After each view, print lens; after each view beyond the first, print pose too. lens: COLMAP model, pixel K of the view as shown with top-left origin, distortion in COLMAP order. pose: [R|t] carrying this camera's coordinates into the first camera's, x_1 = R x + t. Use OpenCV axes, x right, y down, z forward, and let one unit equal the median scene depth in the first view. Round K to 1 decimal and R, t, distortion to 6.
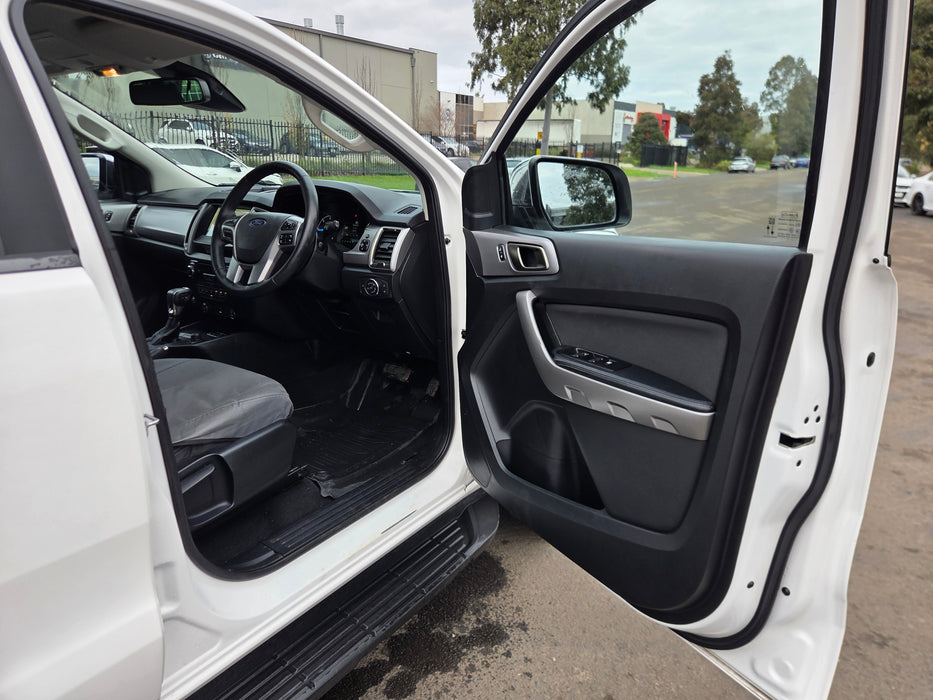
lens RADIAL K [[636.0, 0, 470.1], [0, 636.0, 363.3], [0, 0, 1]] dist [0.020316, 0.007049]
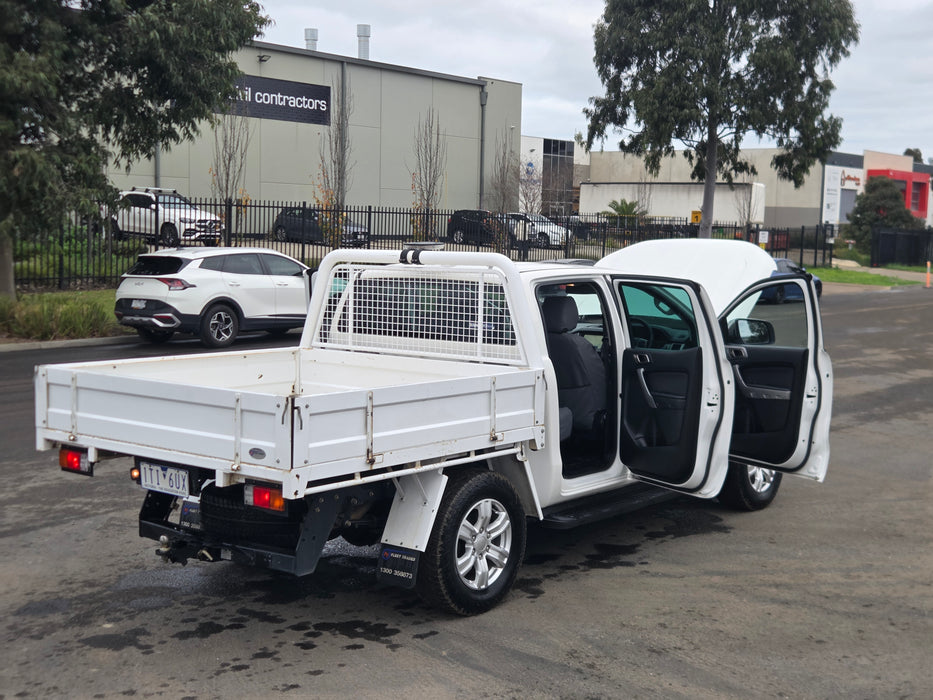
lens RADIAL K [[1217.6, 0, 475.5], [0, 1217.6, 346.9], [0, 0, 1]] dist [0.078152, 0.000000]
pose [[0.997569, 0.018400, -0.067210, -0.023882], [-0.032879, 0.974680, -0.221172, 0.035571], [0.061438, 0.222844, 0.972916, -0.148864]]
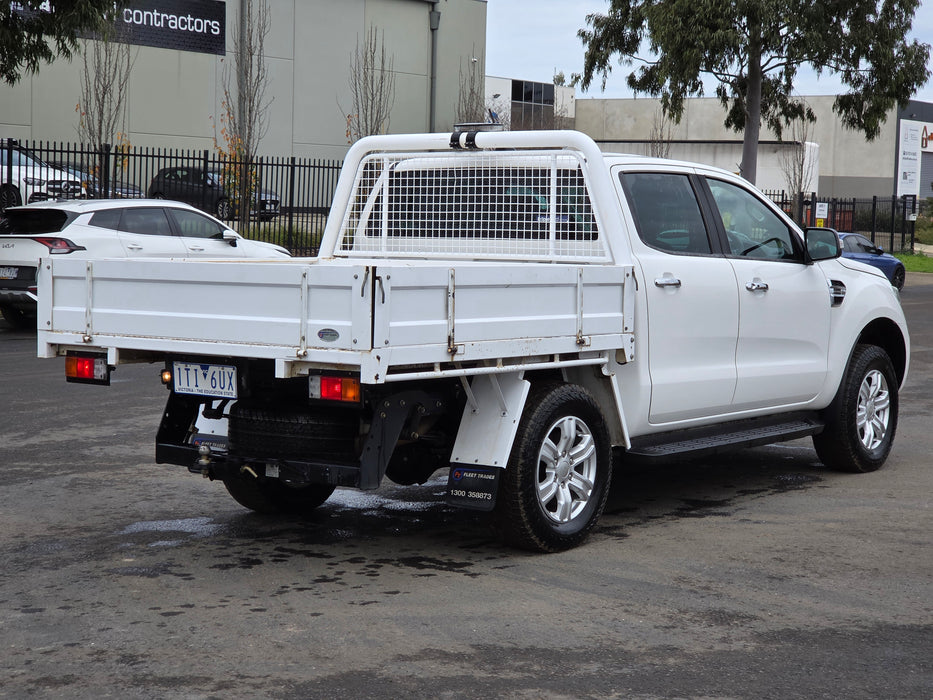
lens RADIAL K [[1722.3, 0, 462.6], [0, 1722.3, 356.3], [0, 0, 1]] dist [0.034749, 0.000000]
pose [[0.999197, 0.014604, -0.037320, -0.036843], [-0.022961, 0.971863, -0.234425, 0.056915], [0.032846, 0.235093, 0.971418, -0.174359]]
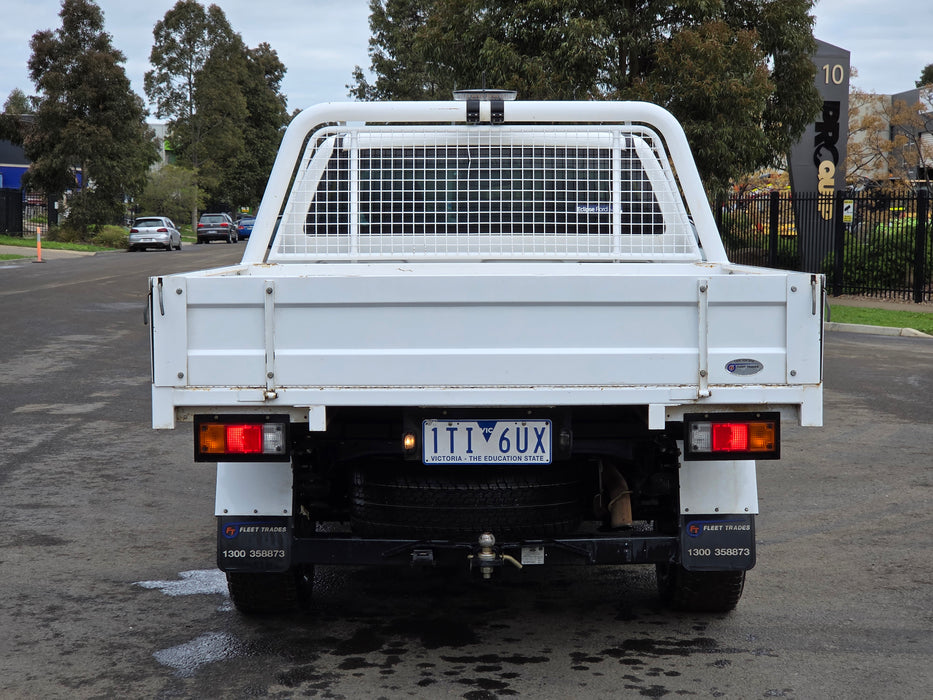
lens RADIAL K [[1722.3, 0, 467.0], [0, 1722.3, 376.4], [0, 0, 1]] dist [0.034749, 0.000000]
pose [[0.831425, -0.052632, 0.553138, -0.133843], [0.171738, 0.971101, -0.165738, 0.035781], [-0.528430, 0.232794, 0.816437, -0.110075]]
